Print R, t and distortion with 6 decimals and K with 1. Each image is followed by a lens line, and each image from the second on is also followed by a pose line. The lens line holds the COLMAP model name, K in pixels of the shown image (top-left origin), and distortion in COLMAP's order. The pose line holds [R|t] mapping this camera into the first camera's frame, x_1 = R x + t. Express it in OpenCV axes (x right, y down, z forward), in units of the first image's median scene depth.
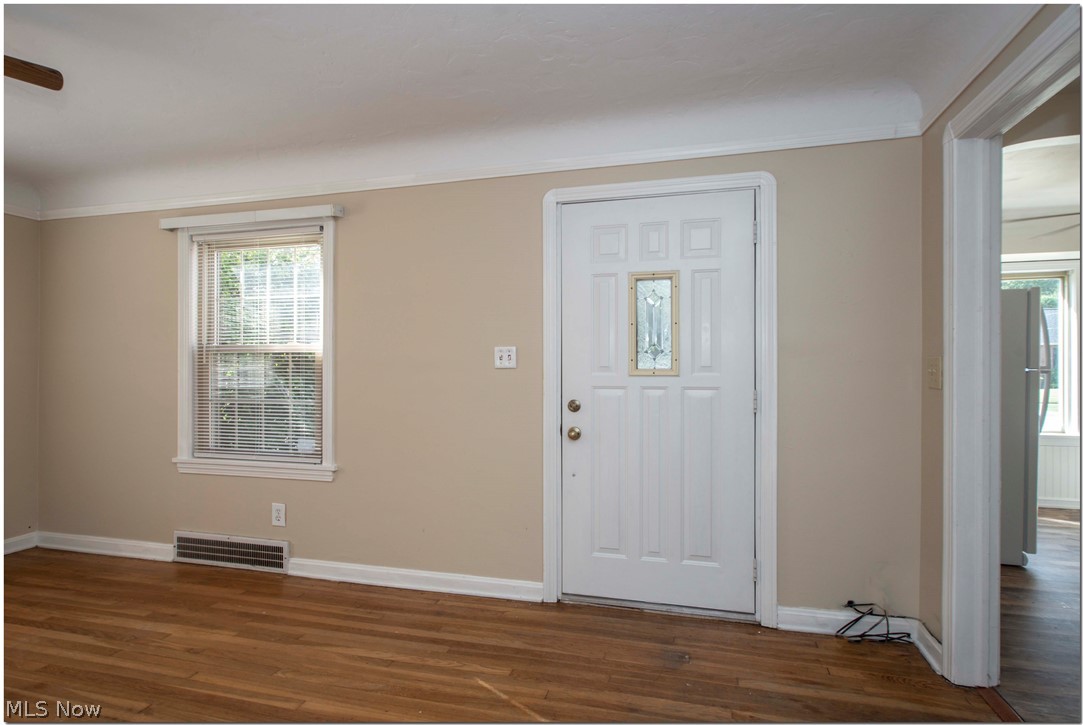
lens RADIAL K [[595.3, 0, 556.6], [0, 595.3, 374.9], [0, 0, 1]] dist [0.003494, -0.001331]
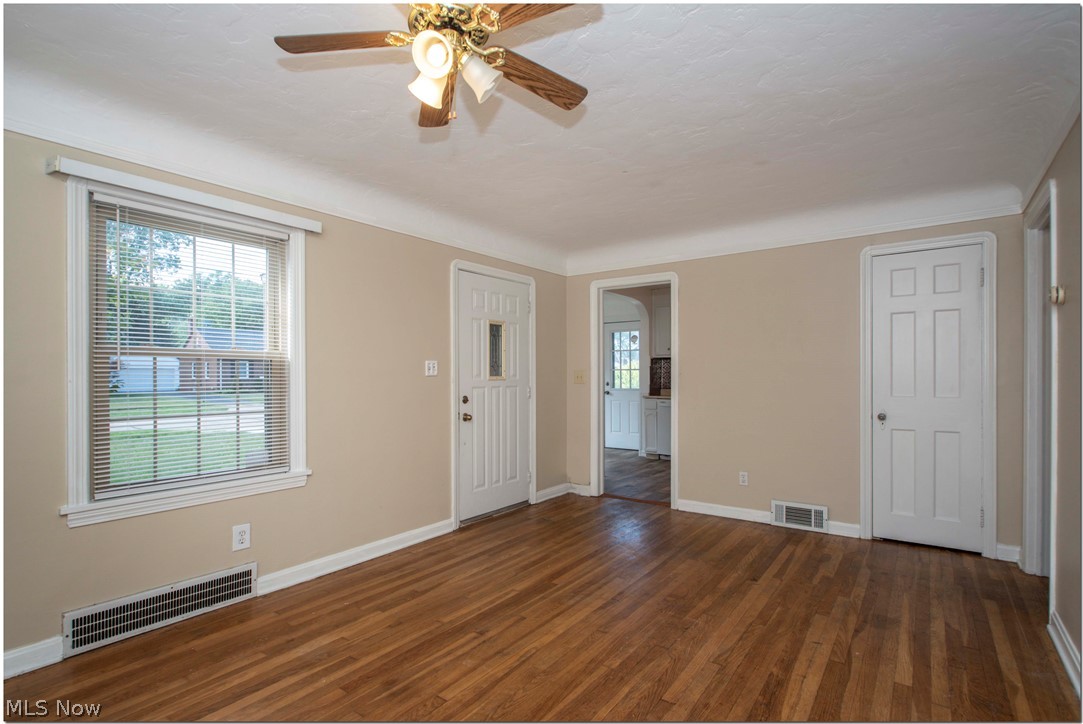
lens RADIAL K [[560.6, 0, 541.6], [0, 560.6, 376.1], [0, 0, 1]] dist [-0.003830, -0.001754]
pose [[0.322306, -0.002577, 0.946632, -1.314313], [0.012825, 0.999916, -0.001645, -0.004984], [-0.946549, 0.012671, 0.322312, 0.331552]]
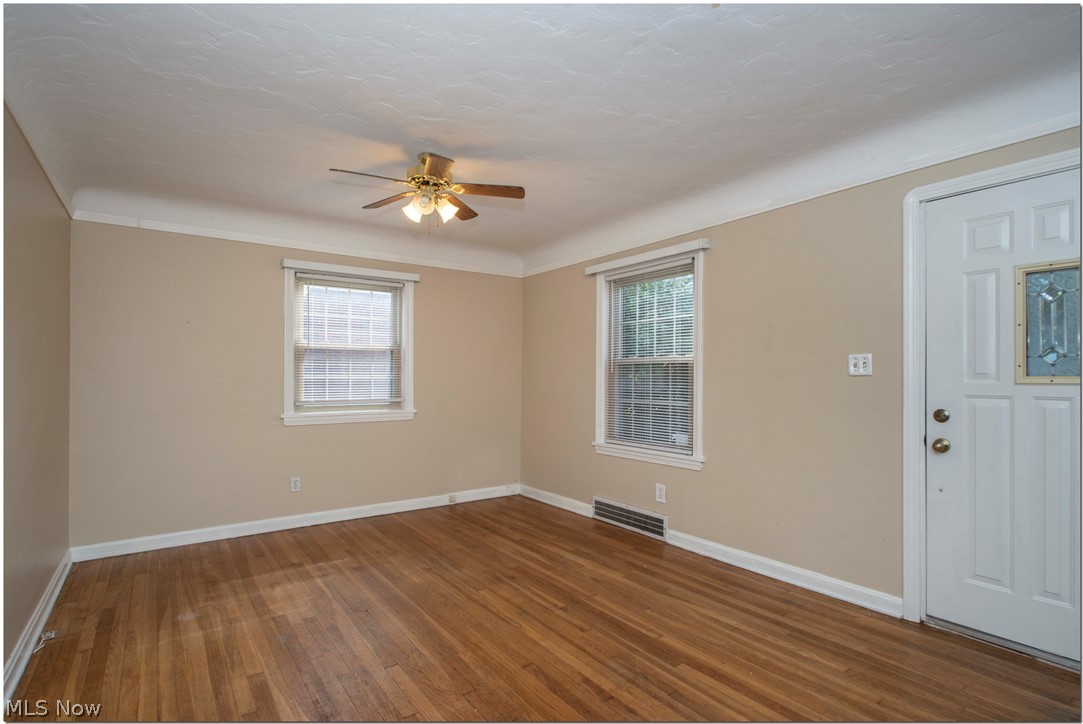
lens RADIAL K [[560.6, 0, 541.6], [0, 560.6, 376.1], [0, 0, 1]] dist [-0.003830, -0.001754]
pose [[0.765212, -0.000646, -0.643778, 0.113880], [-0.005678, 0.999954, -0.007753, 0.000040], [0.643753, 0.009589, 0.765173, -0.070107]]
